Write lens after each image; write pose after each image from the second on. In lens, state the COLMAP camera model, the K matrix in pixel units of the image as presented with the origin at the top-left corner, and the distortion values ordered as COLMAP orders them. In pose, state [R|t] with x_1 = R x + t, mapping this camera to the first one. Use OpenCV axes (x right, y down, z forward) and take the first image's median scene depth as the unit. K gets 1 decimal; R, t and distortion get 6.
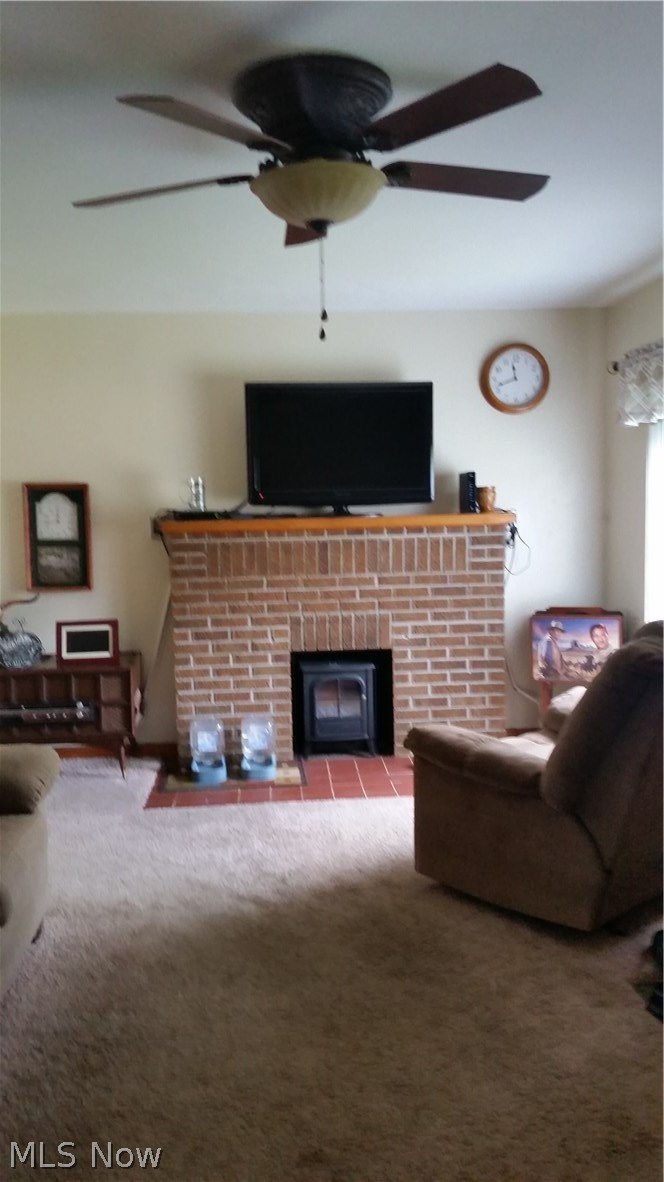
lens RADIAL K [[949.7, 0, 332.0], [0, 949.7, 591.0], [0, 0, 1]] dist [0.170364, -0.293517]
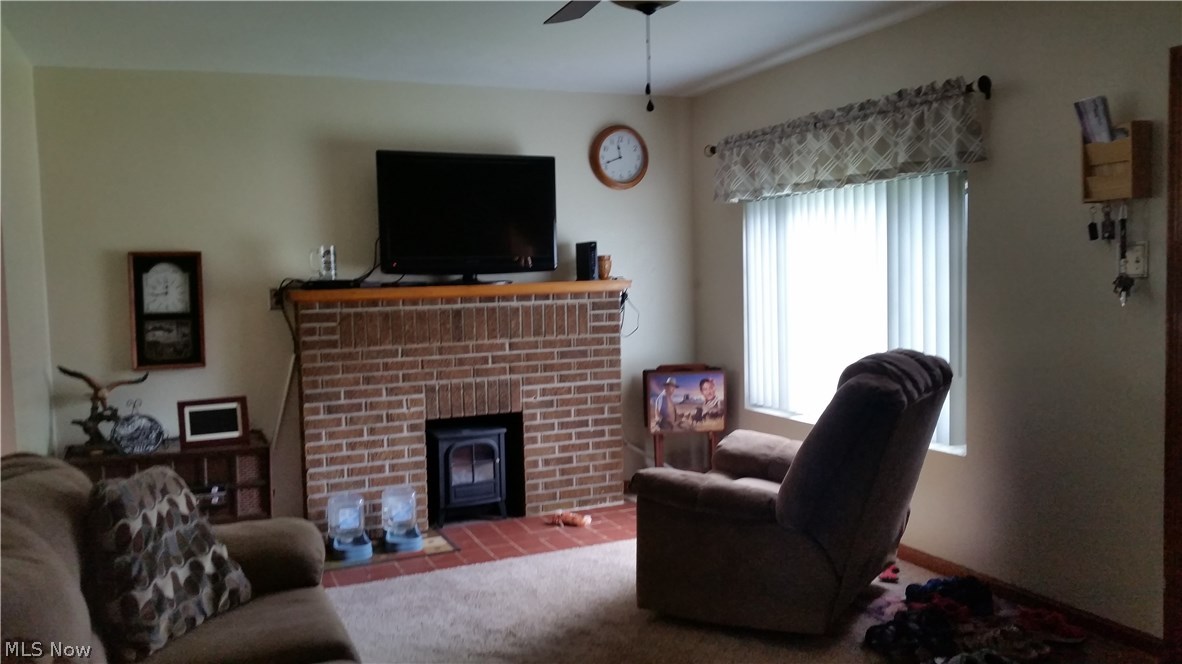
lens RADIAL K [[949.7, 0, 591.0], [0, 949.7, 332.0], [0, 0, 1]] dist [0.170364, -0.293517]
pose [[0.946588, -0.027415, 0.321279, -0.199841], [0.040625, 0.998579, -0.034485, 0.013128], [-0.319877, 0.045695, 0.946357, -0.006125]]
